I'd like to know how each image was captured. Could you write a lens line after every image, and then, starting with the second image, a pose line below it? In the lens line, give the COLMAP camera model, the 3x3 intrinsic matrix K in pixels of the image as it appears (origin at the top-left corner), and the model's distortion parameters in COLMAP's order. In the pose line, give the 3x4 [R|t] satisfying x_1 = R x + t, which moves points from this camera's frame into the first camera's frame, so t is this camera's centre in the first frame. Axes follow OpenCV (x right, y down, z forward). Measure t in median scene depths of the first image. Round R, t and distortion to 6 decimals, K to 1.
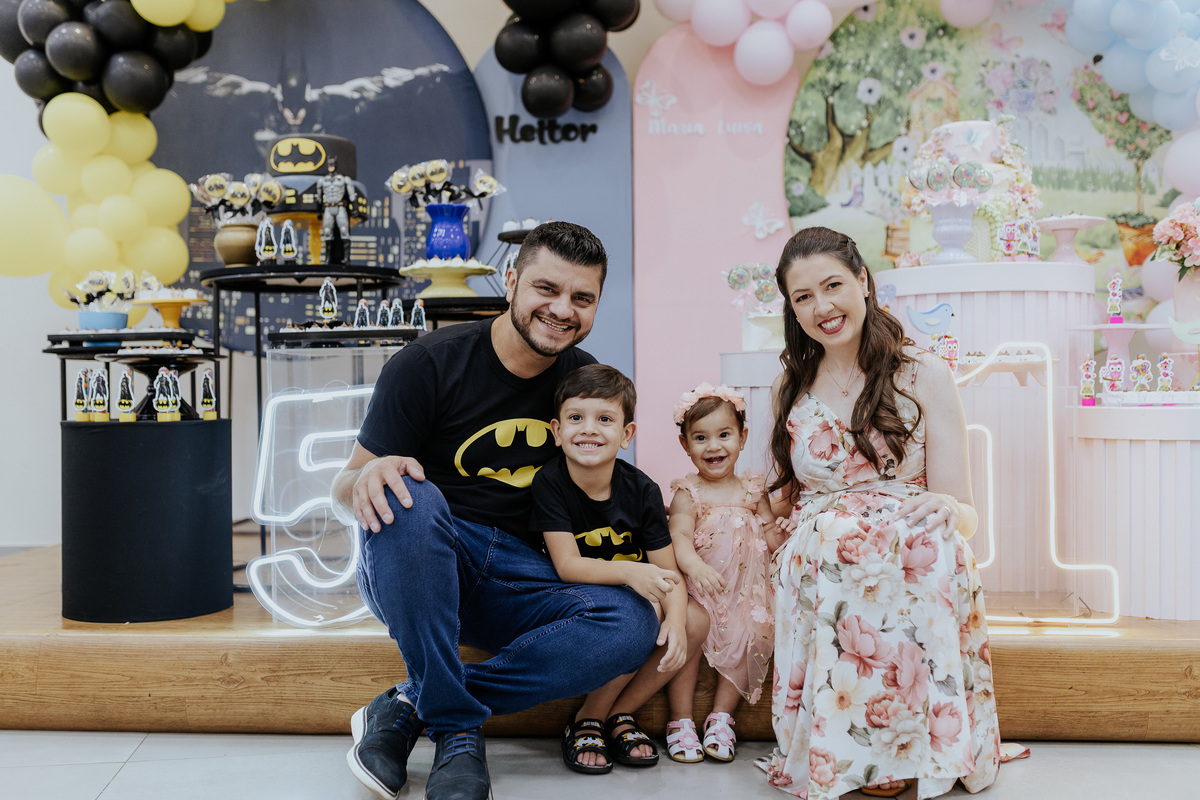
lens RADIAL K [[1139.5, 0, 574.0], [0, 1139.5, 419.7], [0, 0, 1]] dist [0.009637, 0.000000]
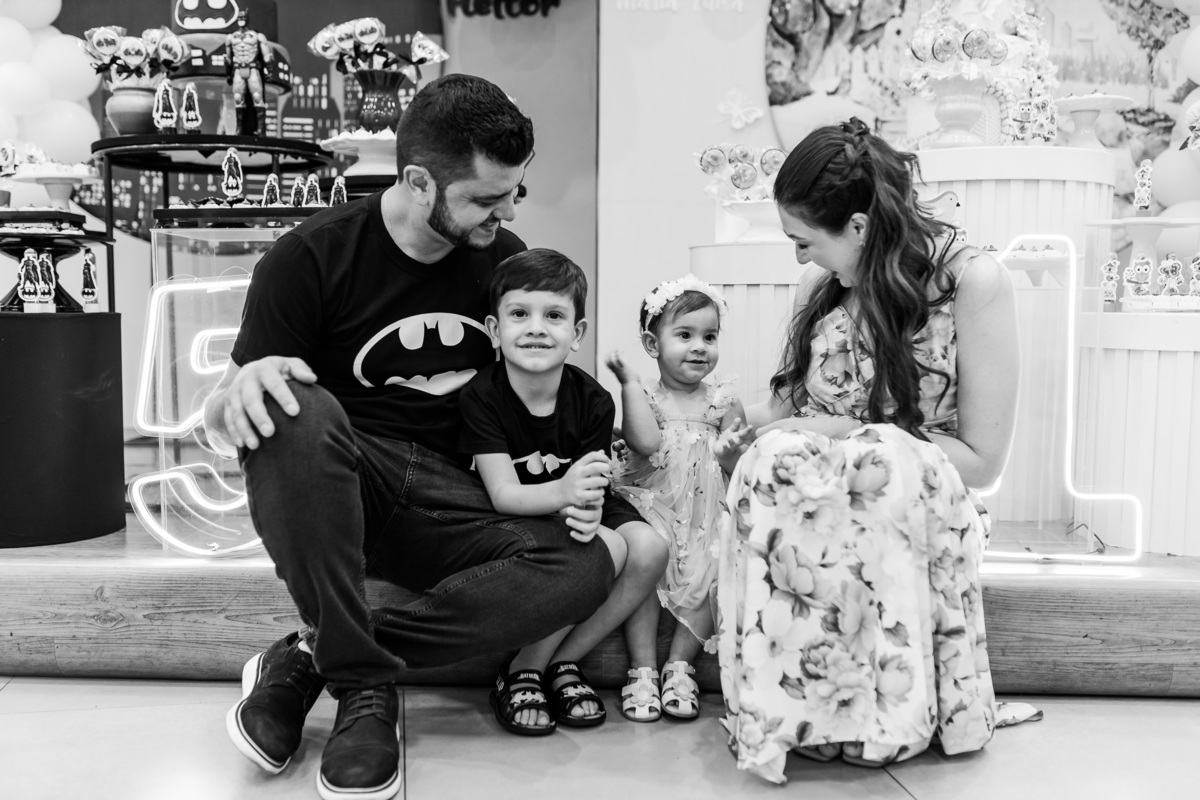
lens RADIAL K [[1139.5, 0, 580.0], [0, 1139.5, 399.7], [0, 0, 1]] dist [0.009637, 0.000000]
pose [[0.999424, 0.013405, 0.031189, 0.013050], [-0.015105, 0.998375, 0.054942, 0.008268], [-0.030401, -0.055382, 0.998002, 0.087753]]
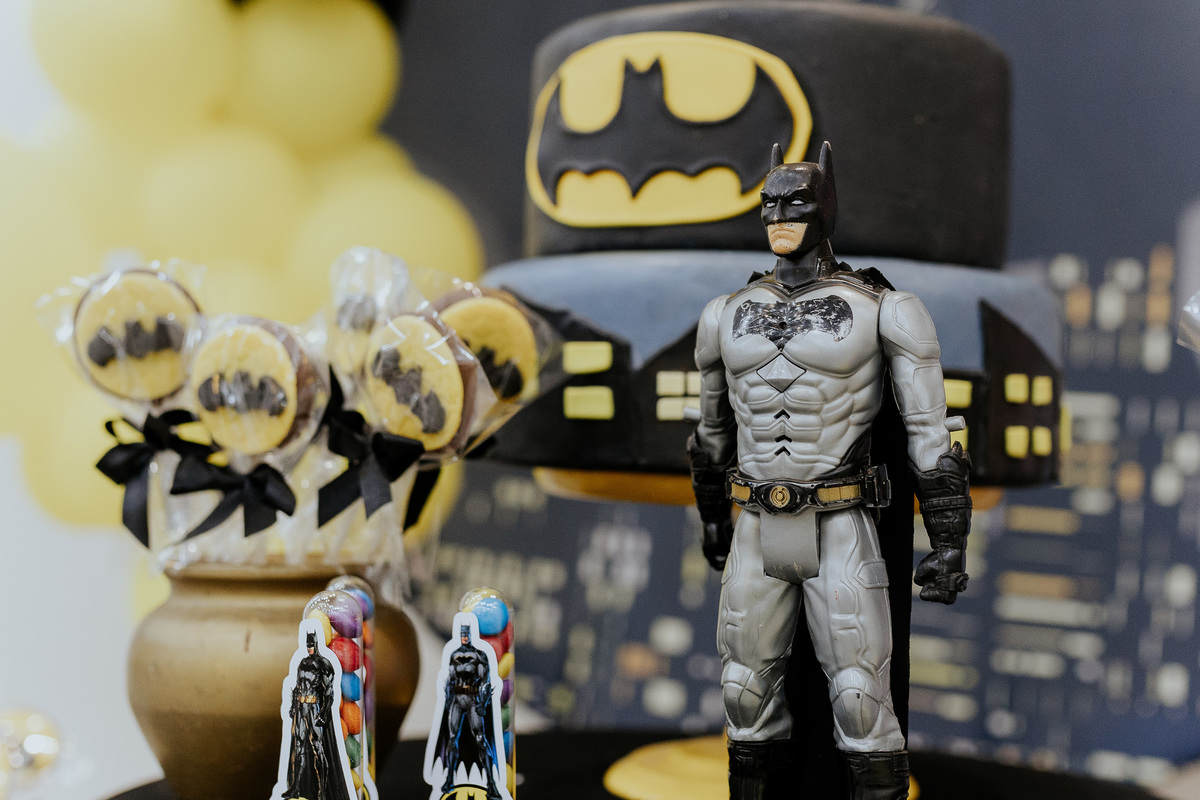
lens RADIAL K [[1852.8, 0, 610.0], [0, 1852.8, 397.2], [0, 0, 1]] dist [0.033036, 0.000000]
pose [[0.906980, 0.036203, -0.419614, -0.100427], [-0.059789, 0.997276, -0.043191, -0.138175], [0.416908, 0.064261, 0.906674, 0.575044]]
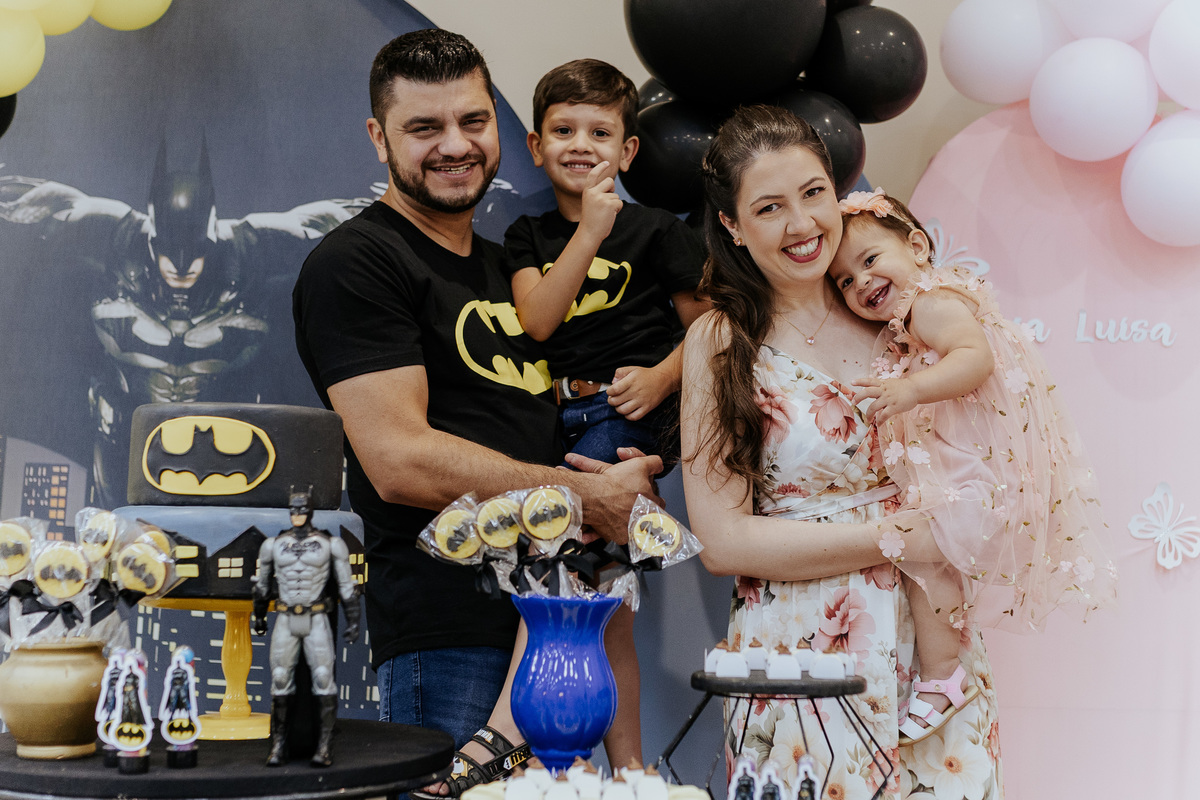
lens RADIAL K [[1817.1, 0, 597.6], [0, 1817.1, 393.4], [0, 0, 1]] dist [0.029099, 0.000000]
pose [[0.999180, 0.032903, 0.023598, -0.090426], [-0.030264, 0.994053, -0.104606, -0.145838], [-0.026900, 0.103806, 0.994234, 0.258811]]
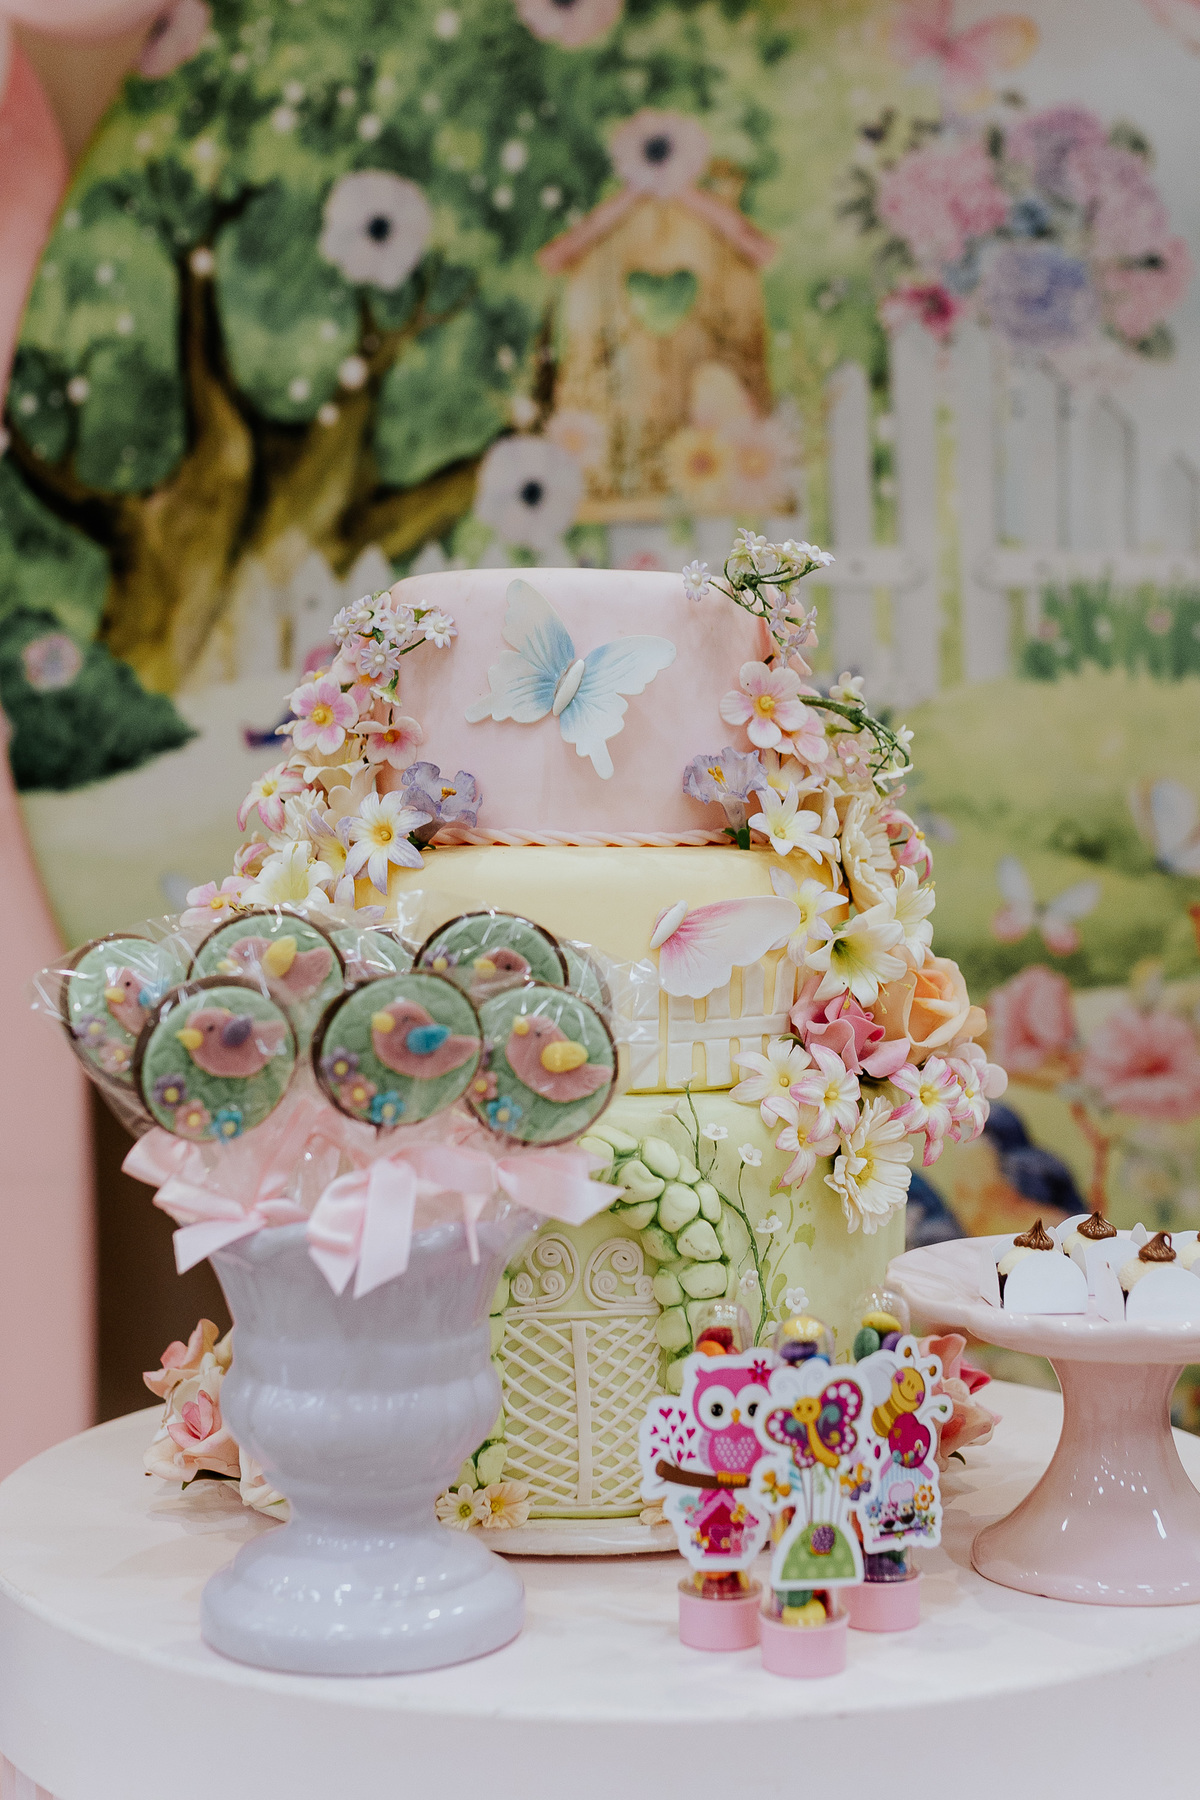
lens RADIAL K [[2779.2, 0, 532.5], [0, 2779.2, 907.5], [0, 0, 1]] dist [0.033036, 0.000000]
pose [[0.990343, -0.000189, 0.138639, 0.214382], [-0.001689, 0.999908, 0.013429, -0.162723], [-0.138629, -0.013533, 0.990252, 0.453261]]
